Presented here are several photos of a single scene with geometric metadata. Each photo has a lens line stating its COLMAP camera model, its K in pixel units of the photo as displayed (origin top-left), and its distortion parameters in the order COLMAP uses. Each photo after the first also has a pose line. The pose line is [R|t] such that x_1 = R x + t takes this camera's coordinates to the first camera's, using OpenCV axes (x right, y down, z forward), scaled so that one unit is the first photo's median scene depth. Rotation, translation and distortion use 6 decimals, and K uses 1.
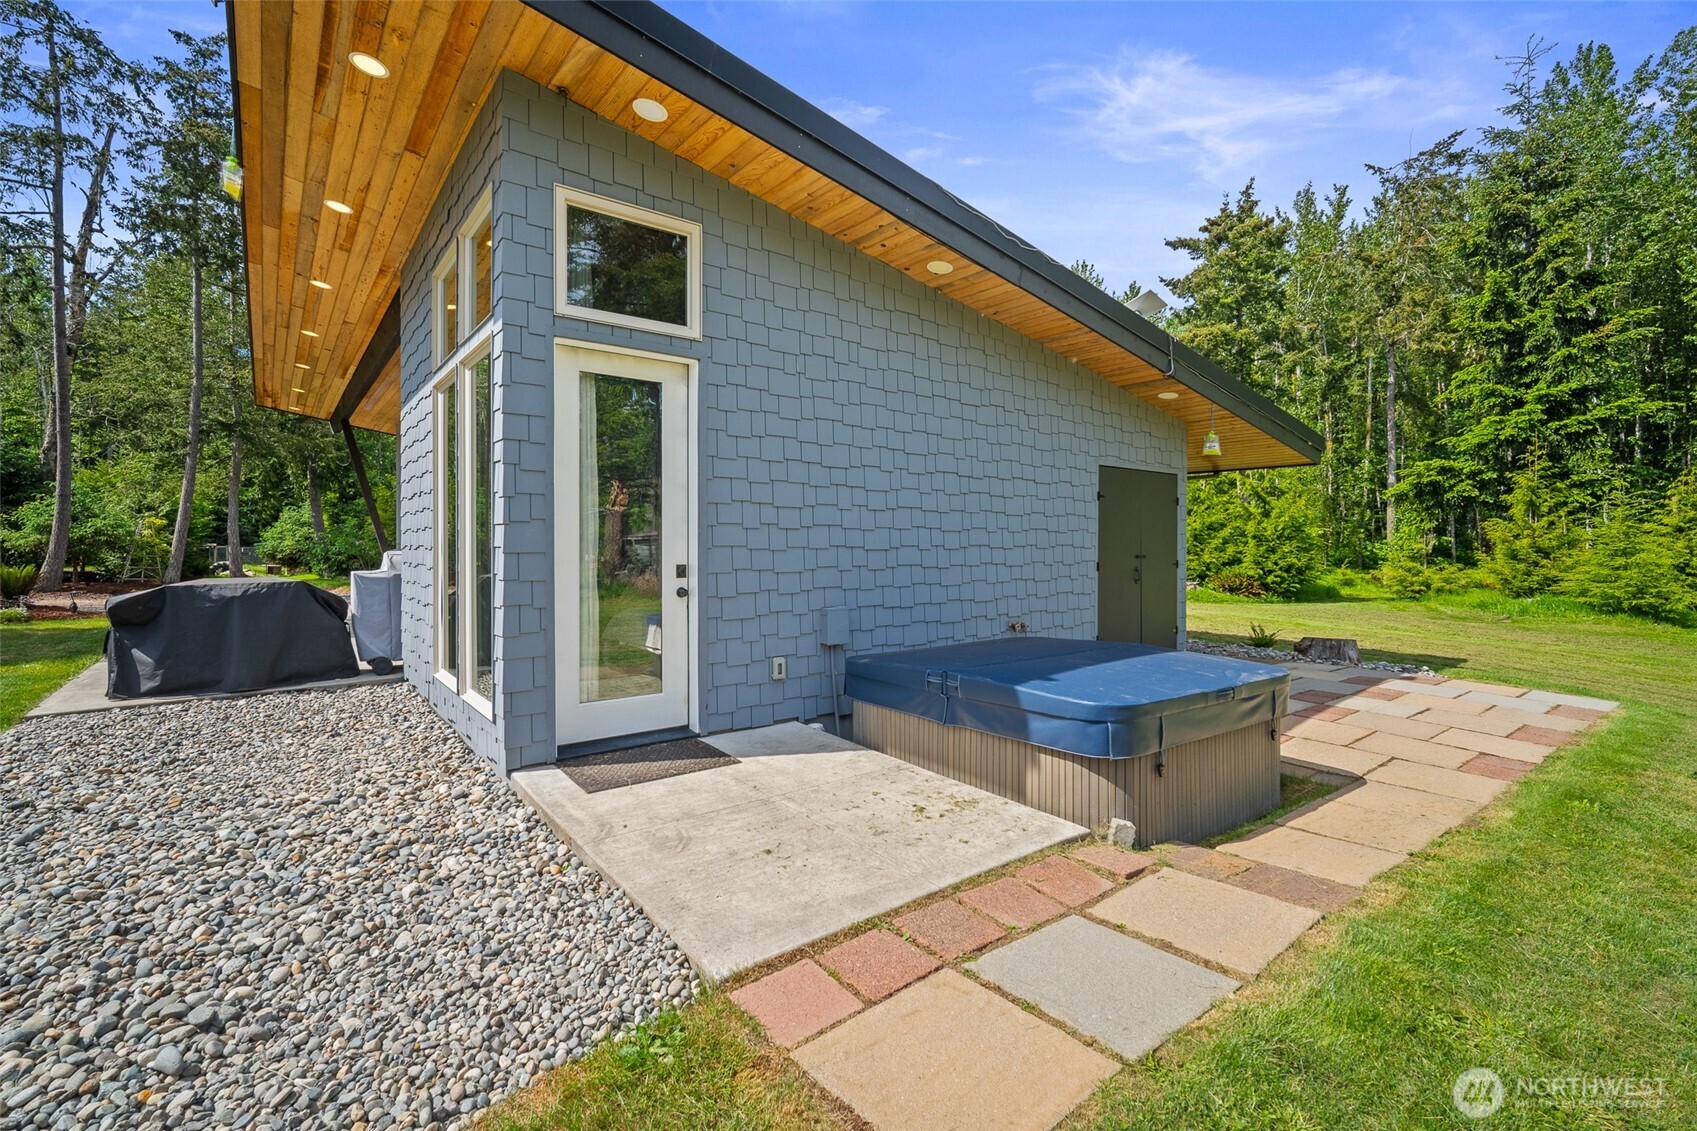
lens RADIAL K [[755.9, 0, 848.9], [0, 755.9, 554.8], [0, 0, 1]] dist [-0.003807, 0.003159]
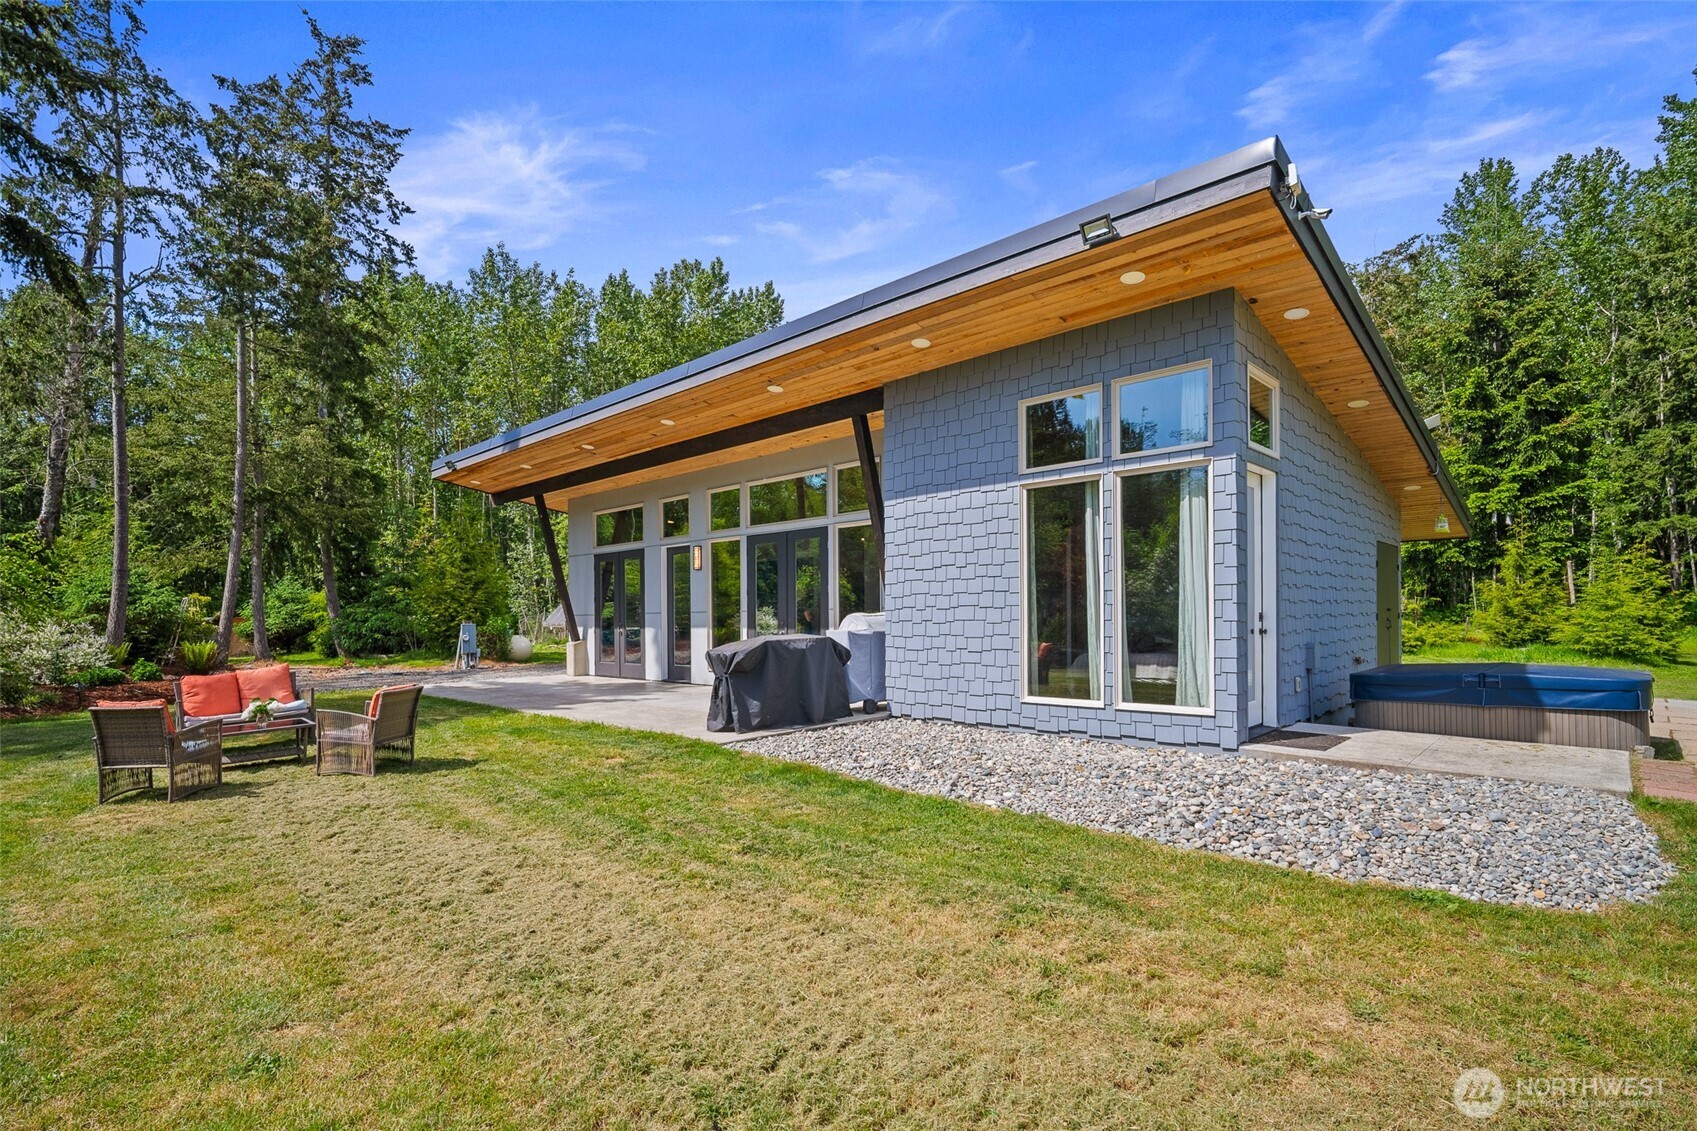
lens RADIAL K [[804.4, 0, 845.5], [0, 804.4, 627.8], [0, 0, 1]] dist [-0.001923, -0.000692]
pose [[0.991383, -0.016881, 0.129904, -0.274966], [0.016959, 0.999856, 0.000502, 0.006515], [-0.129894, 0.001705, 0.991526, -0.094836]]
